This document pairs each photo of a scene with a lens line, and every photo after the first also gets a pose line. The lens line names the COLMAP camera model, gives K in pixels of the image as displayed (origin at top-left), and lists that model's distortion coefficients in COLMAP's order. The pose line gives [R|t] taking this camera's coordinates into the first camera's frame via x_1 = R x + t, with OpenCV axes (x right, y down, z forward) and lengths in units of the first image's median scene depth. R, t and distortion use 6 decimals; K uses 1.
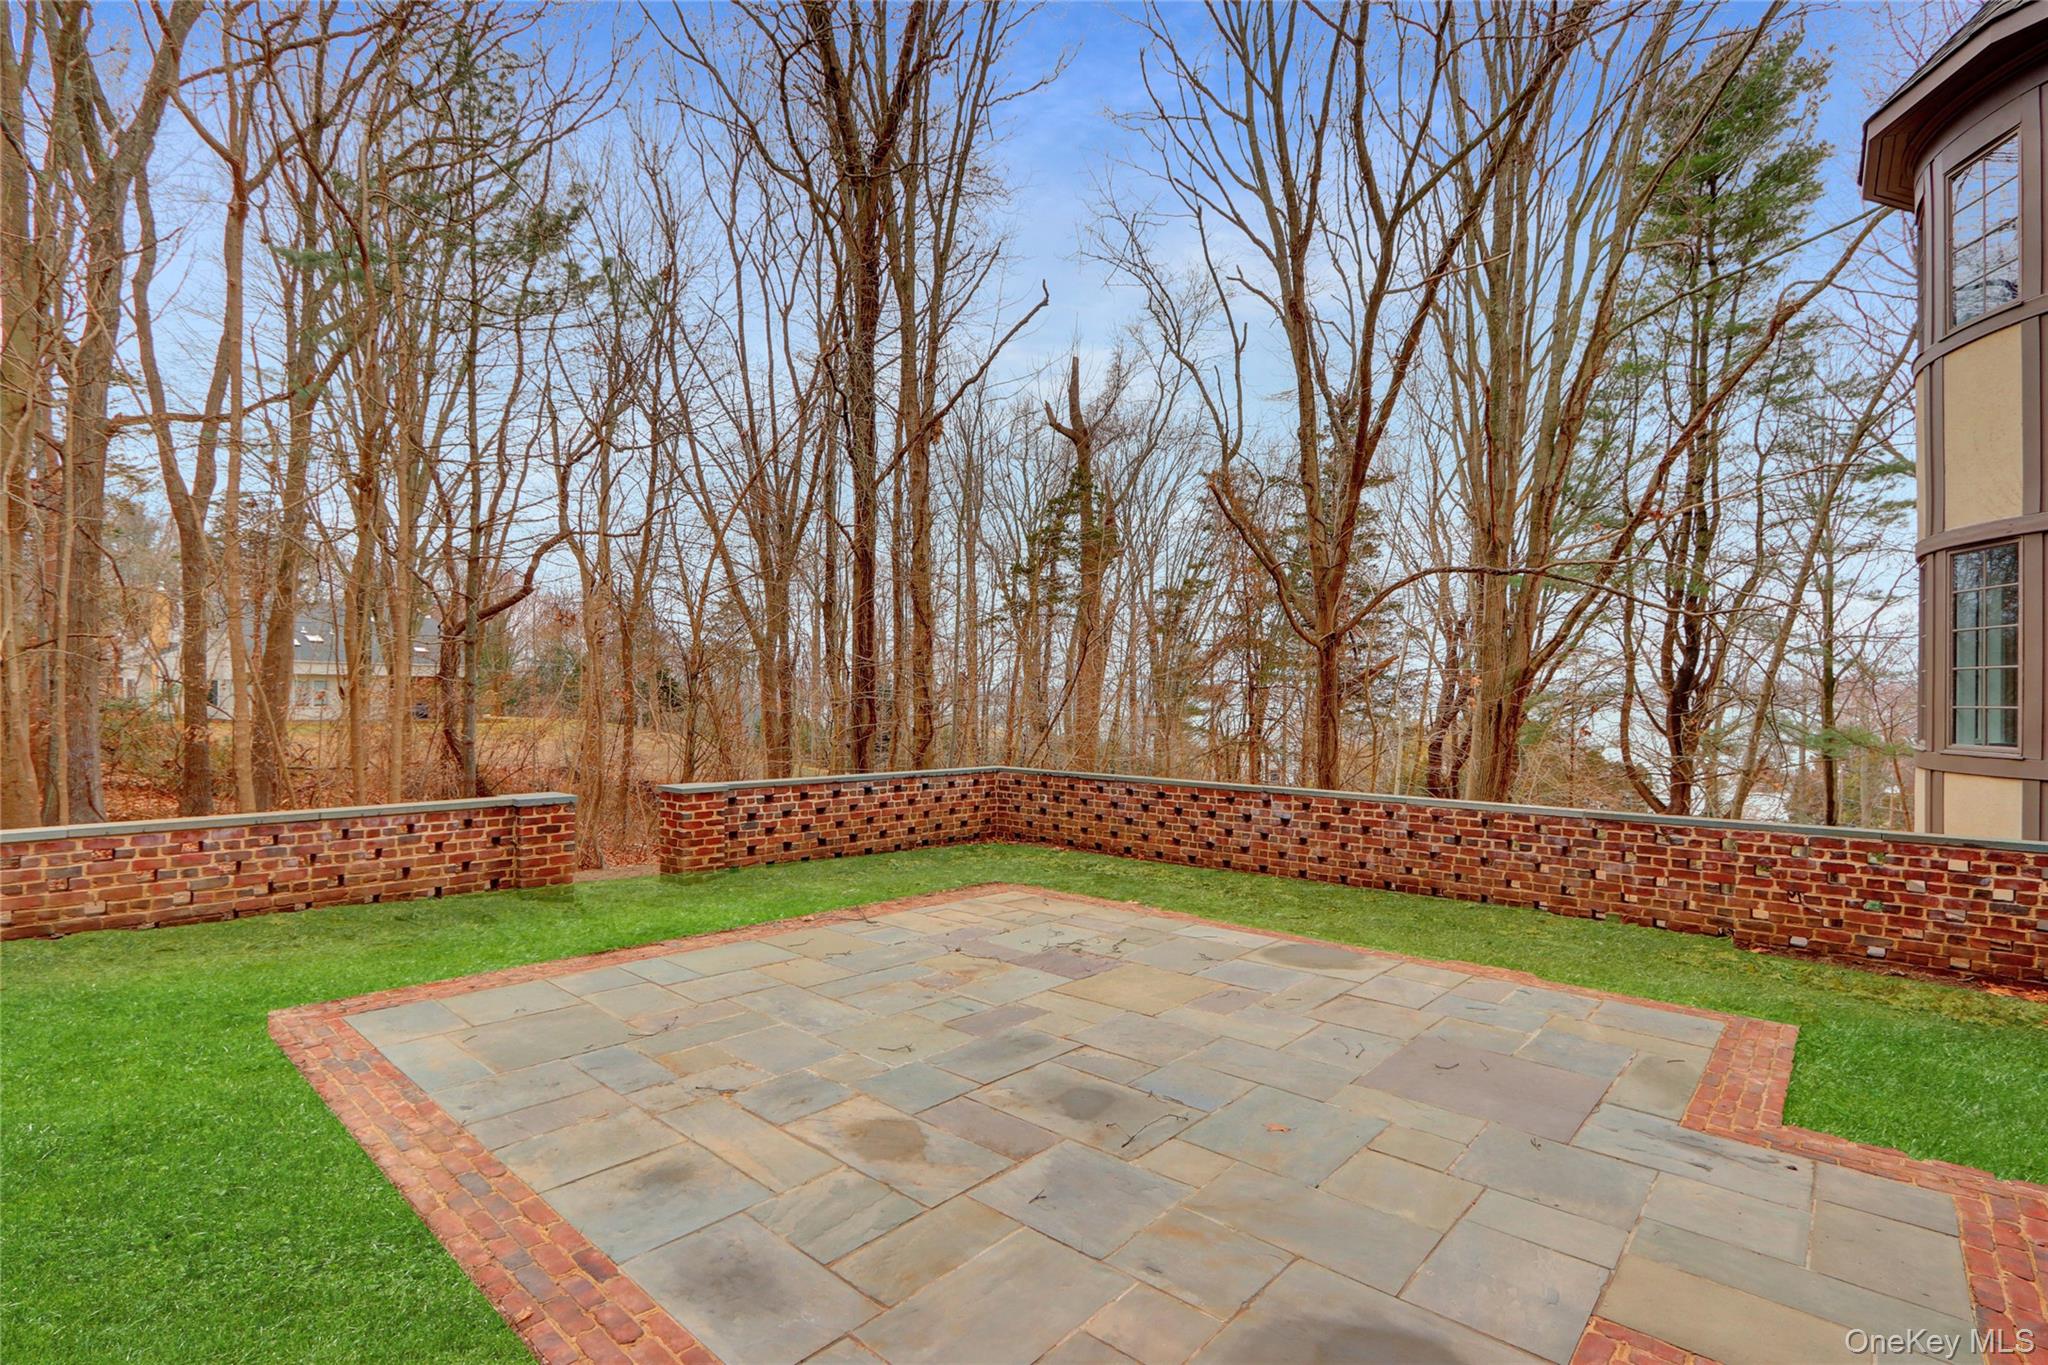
lens RADIAL K [[959.4, 0, 1021.6], [0, 959.4, 695.0], [0, 0, 1]] dist [-0.006233, 0.000087]
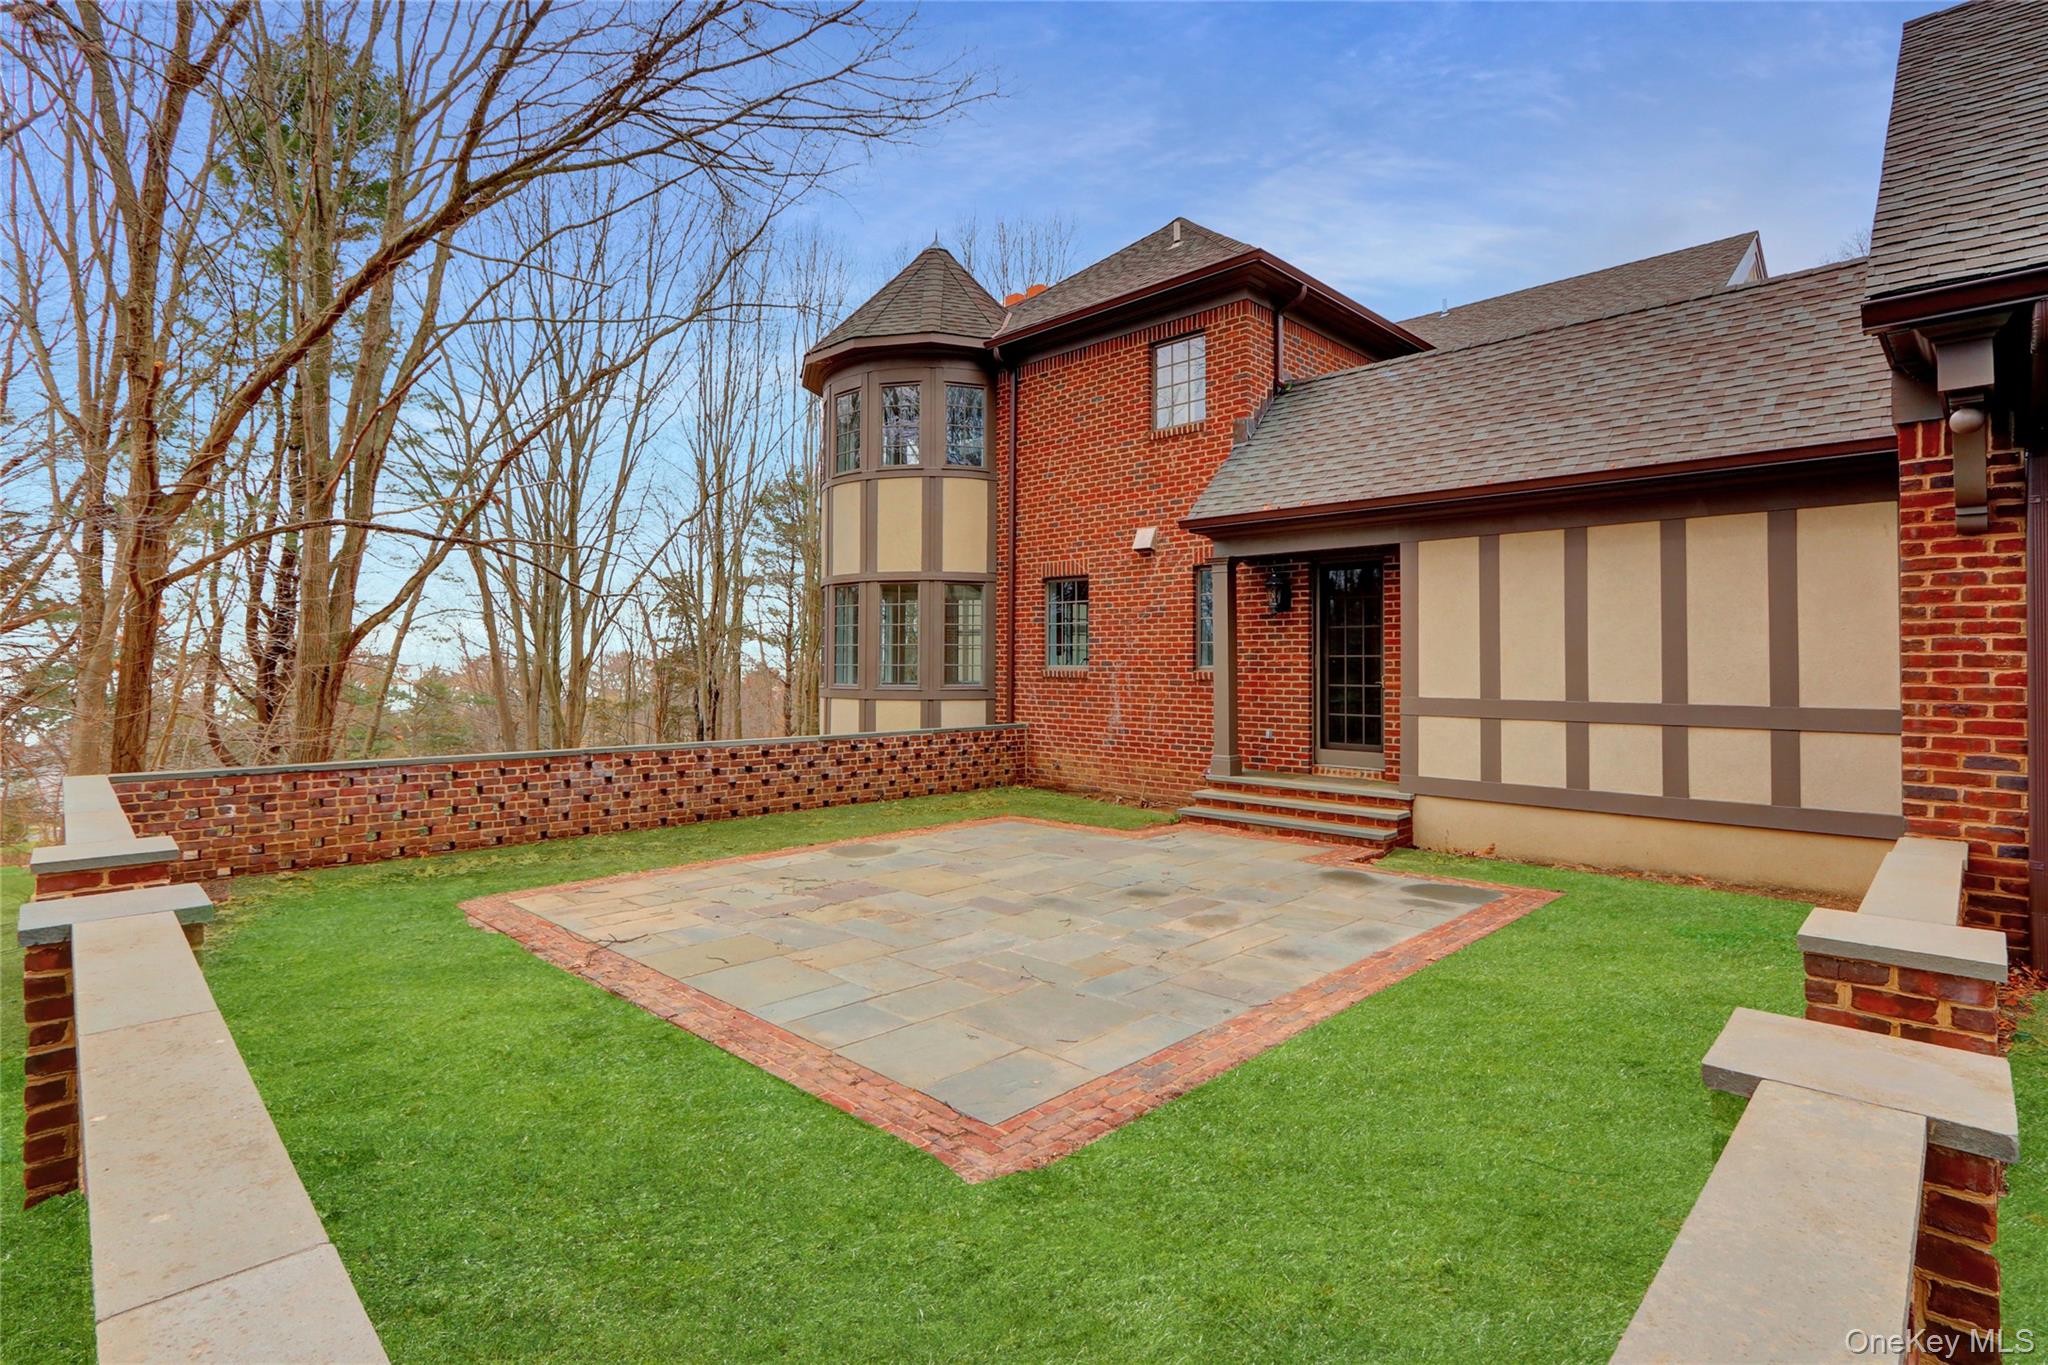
lens RADIAL K [[959.4, 0, 1021.5], [0, 959.4, 677.0], [0, 0, 1]] dist [-0.006233, 0.000087]
pose [[0.047829, -0.015840, 0.998730, -1.301113], [-0.003019, 0.999867, 0.016003, 0.005448], [-0.998851, -0.003781, 0.047775, 0.888145]]
